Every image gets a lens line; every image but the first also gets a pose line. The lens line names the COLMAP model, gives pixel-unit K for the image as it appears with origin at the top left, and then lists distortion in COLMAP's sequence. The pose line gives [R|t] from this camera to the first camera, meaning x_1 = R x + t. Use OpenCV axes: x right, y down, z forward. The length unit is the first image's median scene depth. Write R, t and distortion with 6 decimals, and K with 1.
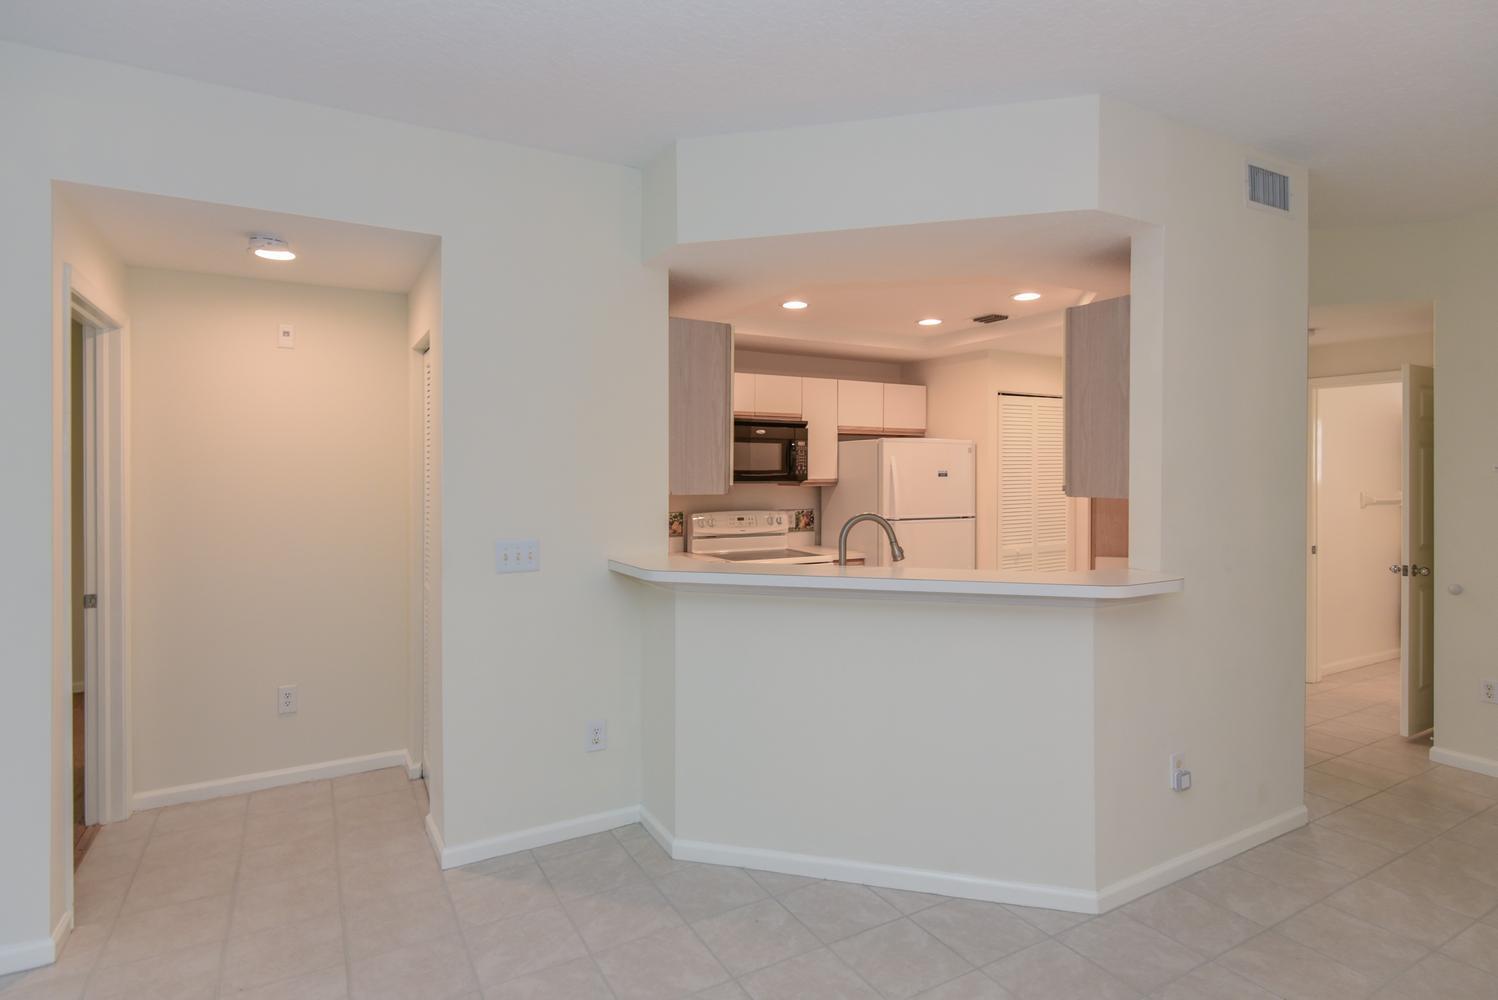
lens RADIAL K [[783.5, 0, 761.3], [0, 783.5, 475.8], [0, 0, 1]] dist [-0.003157, -0.000236]
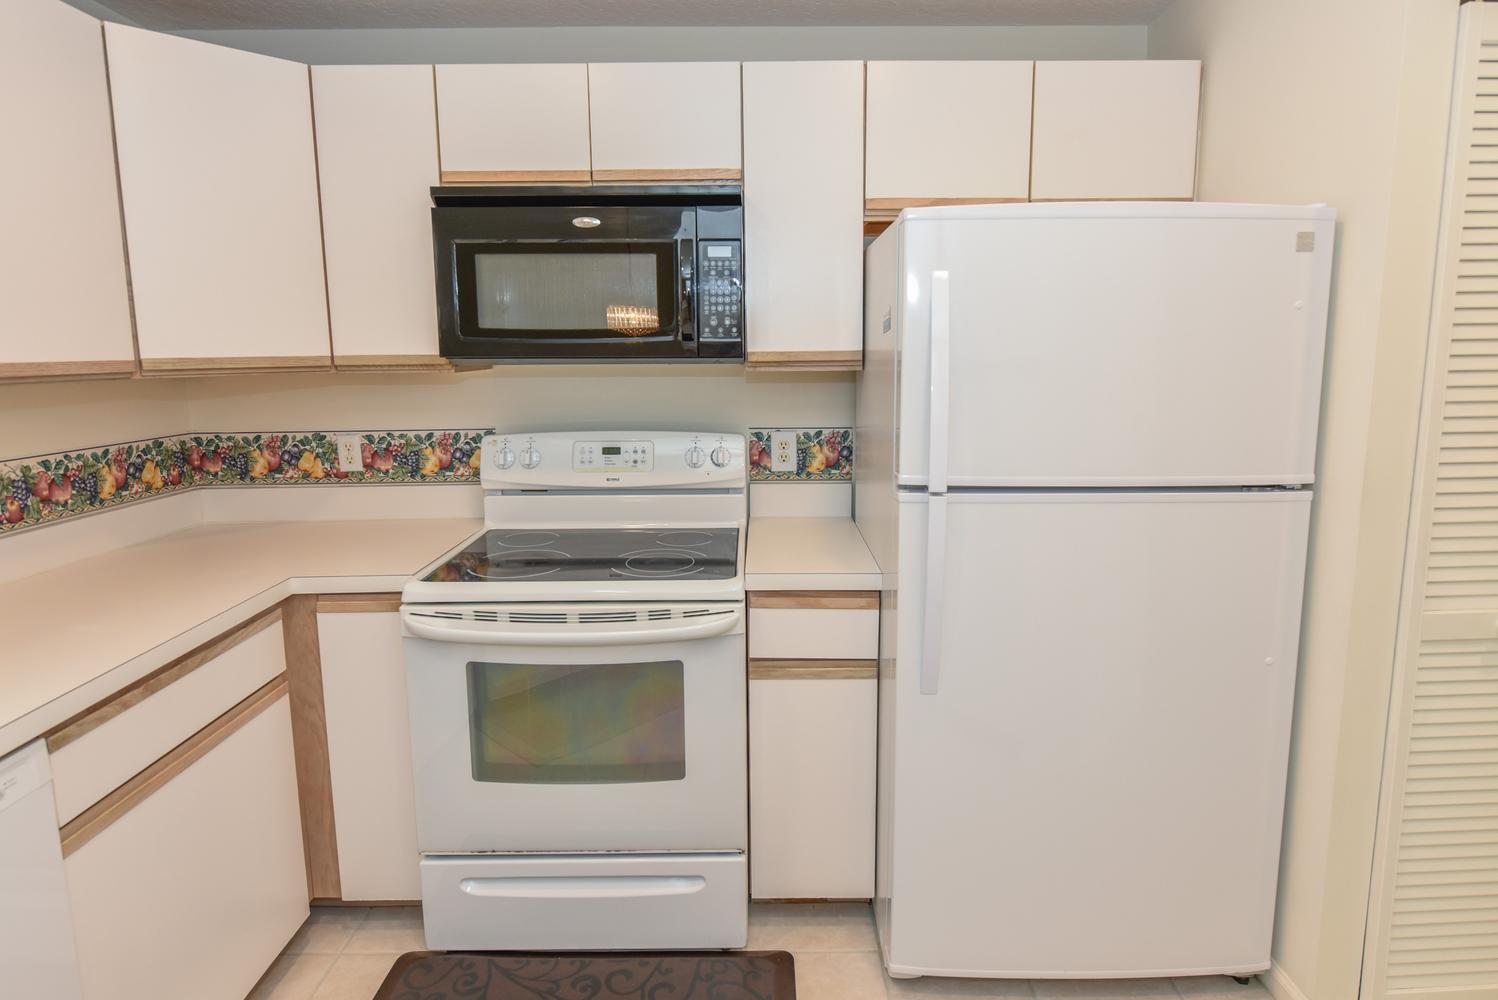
lens RADIAL K [[796.3, 0, 754.1], [0, 796.3, 456.8], [0, 0, 1]] dist [-0.002403, -0.000885]
pose [[0.871131, 0.060643, -0.487292, 0.245269], [0.004076, 0.991418, 0.130668, 0.003957], [0.491034, -0.115815, 0.863408, 0.680548]]
